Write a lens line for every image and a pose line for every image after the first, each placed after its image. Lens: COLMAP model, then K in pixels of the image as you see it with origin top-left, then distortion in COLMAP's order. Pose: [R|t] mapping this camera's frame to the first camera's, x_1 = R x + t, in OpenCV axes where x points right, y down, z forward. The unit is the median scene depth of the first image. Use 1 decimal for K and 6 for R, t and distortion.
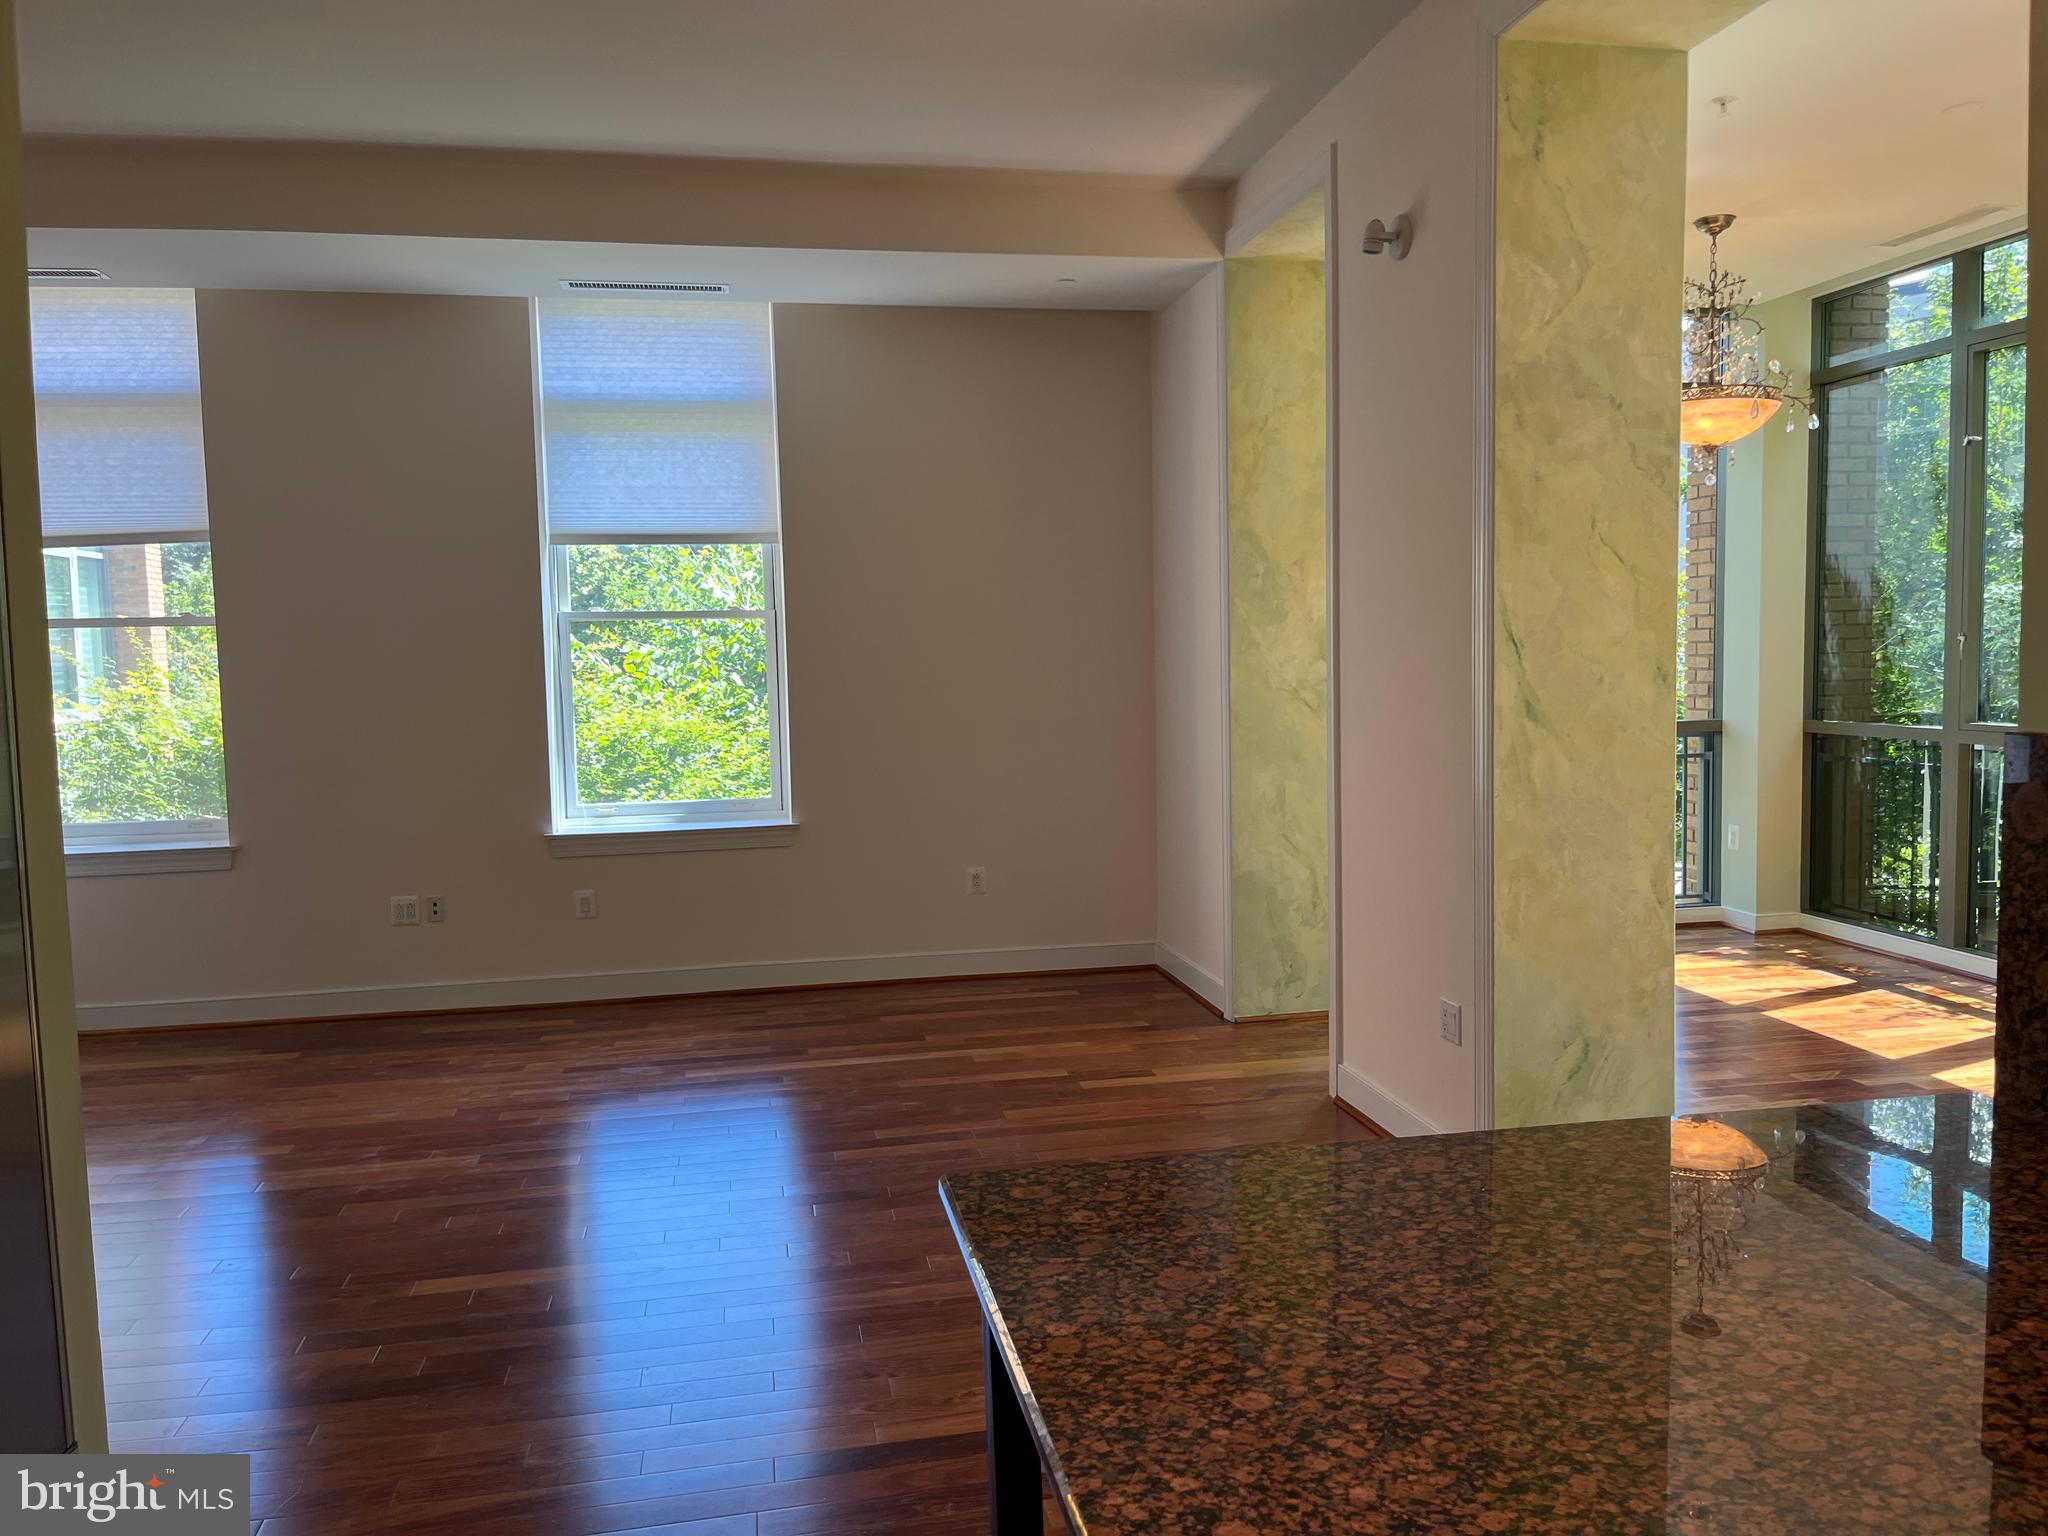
lens RADIAL K [[1561.2, 0, 1039.4], [0, 1561.2, 770.6], [0, 0, 1]] dist [0.058376, -0.080949]
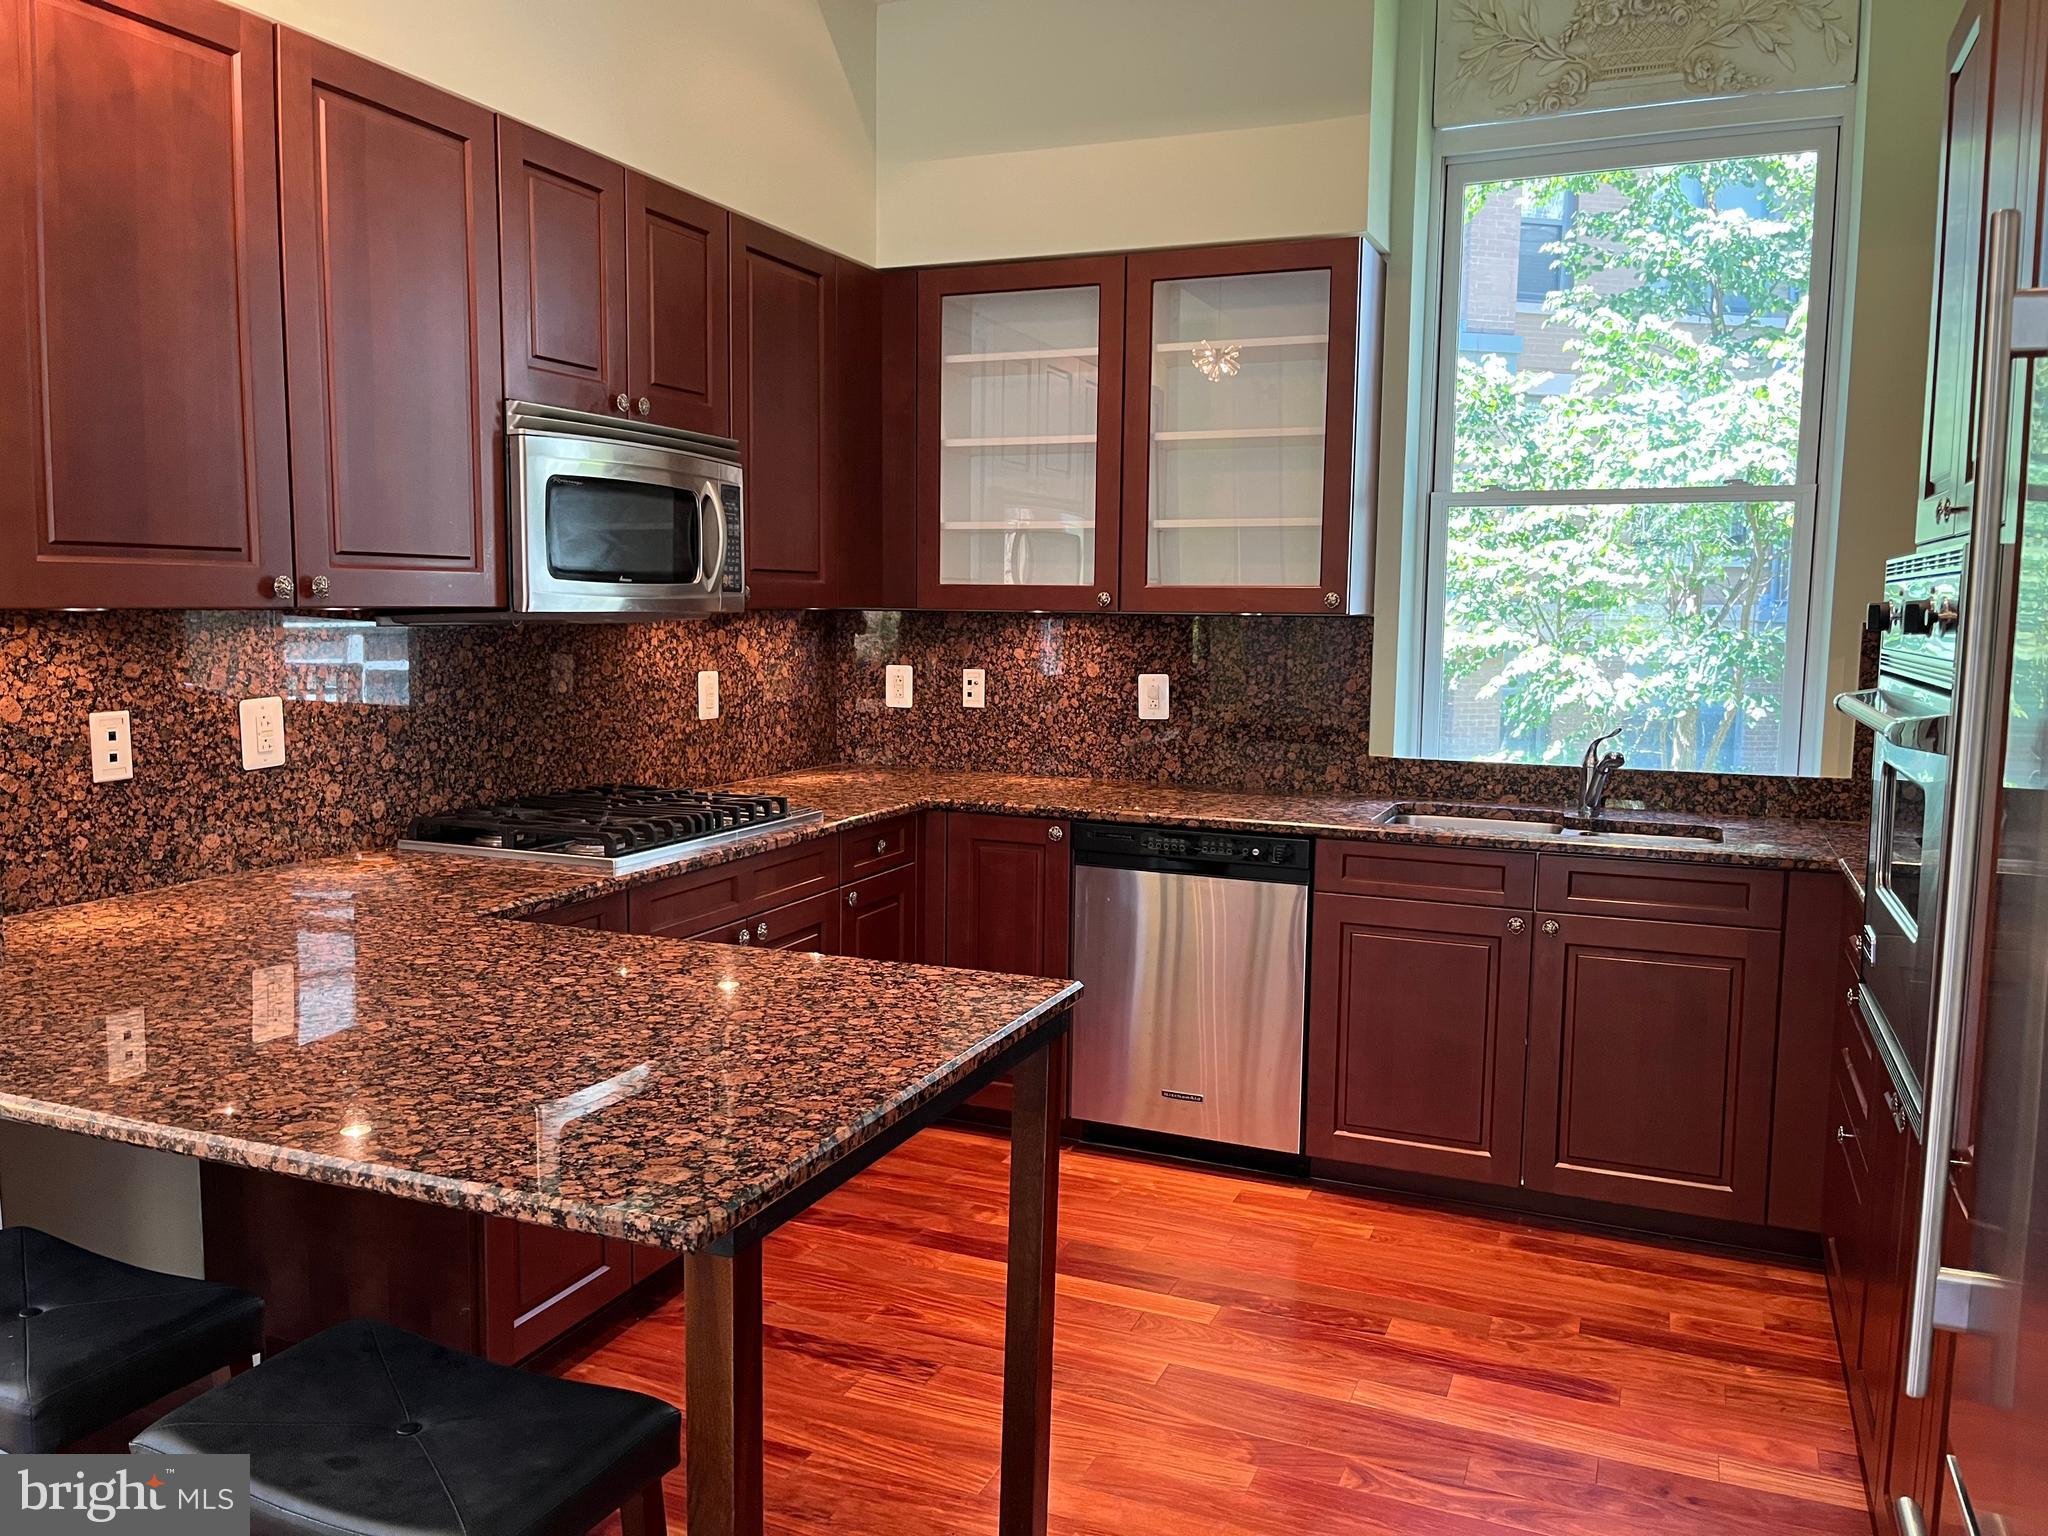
lens RADIAL K [[1561.2, 0, 1014.7], [0, 1561.2, 782.0], [0, 0, 1]] dist [0.058376, -0.080949]
pose [[-0.831048, -0.049932, 0.553955, -0.459339], [0.051926, 0.984648, 0.166652, -0.038232], [-0.553772, 0.167260, -0.815696, 1.198857]]
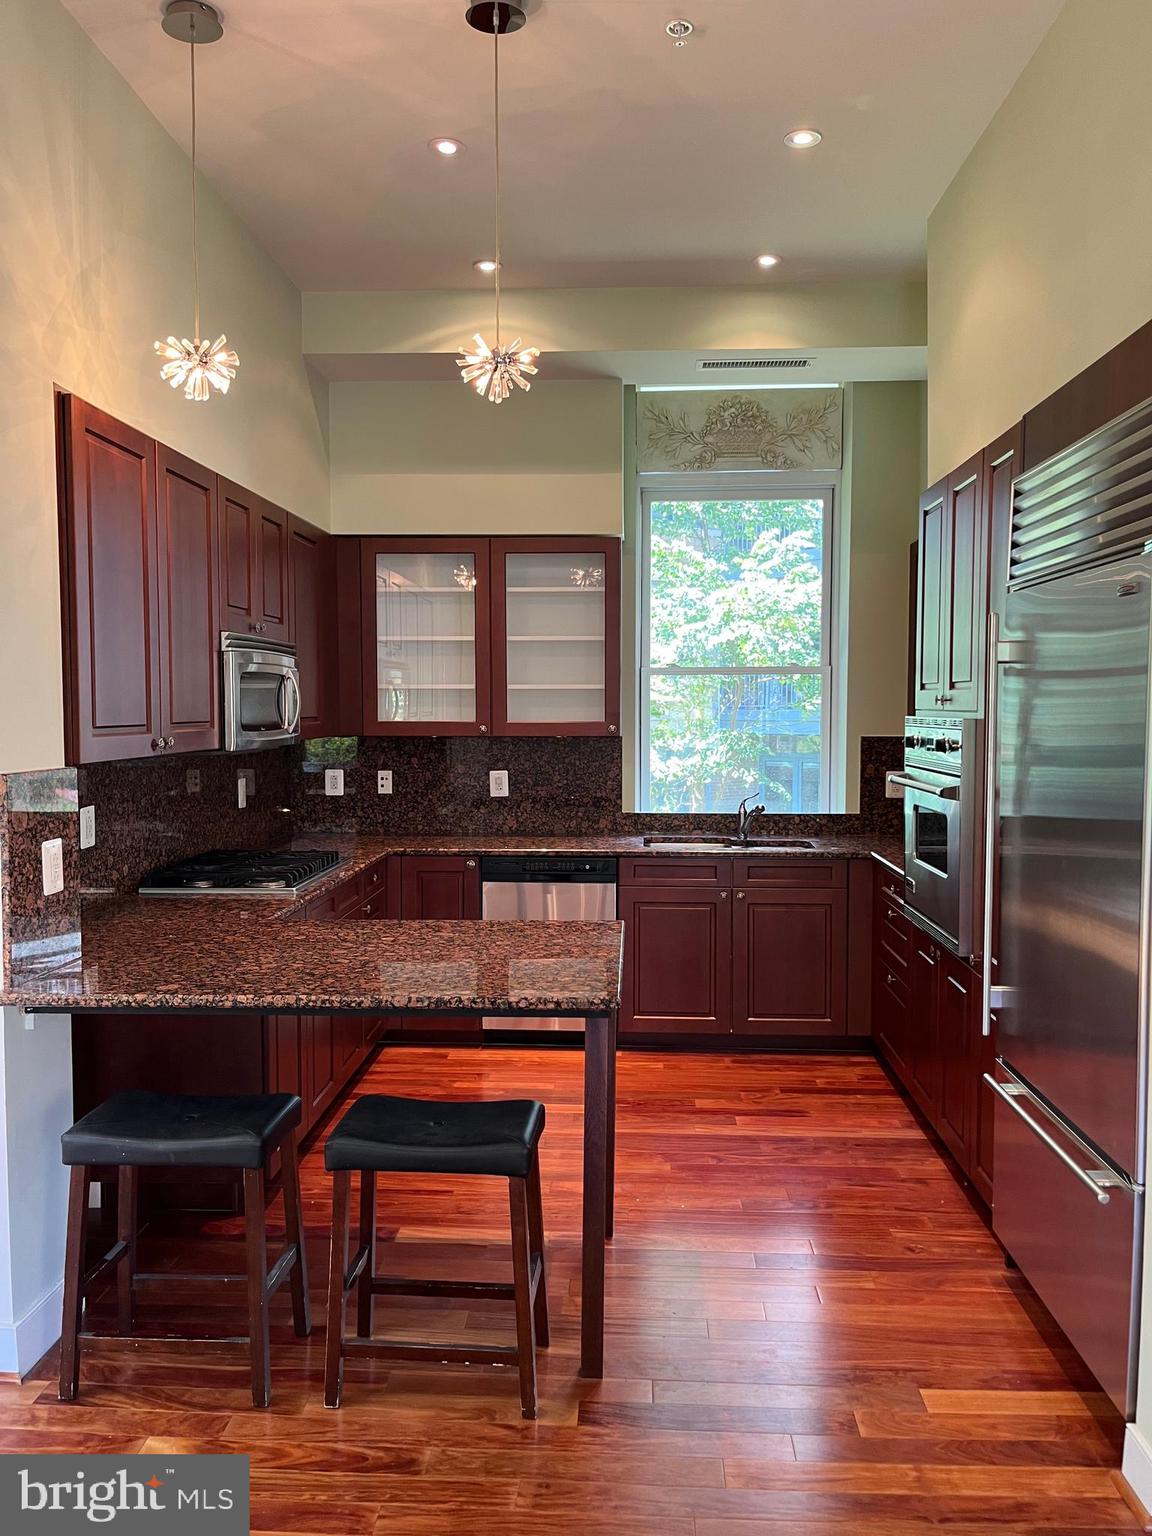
lens RADIAL K [[1170.9, 0, 583.6], [0, 1170.9, 782.1], [0, 0, 1]] dist [0.058376, -0.080949]
pose [[-0.971783, 0.007844, 0.235745, -0.285429], [0.041207, 0.989723, 0.136933, -0.152533], [-0.232249, 0.142784, -0.962119, 1.891914]]
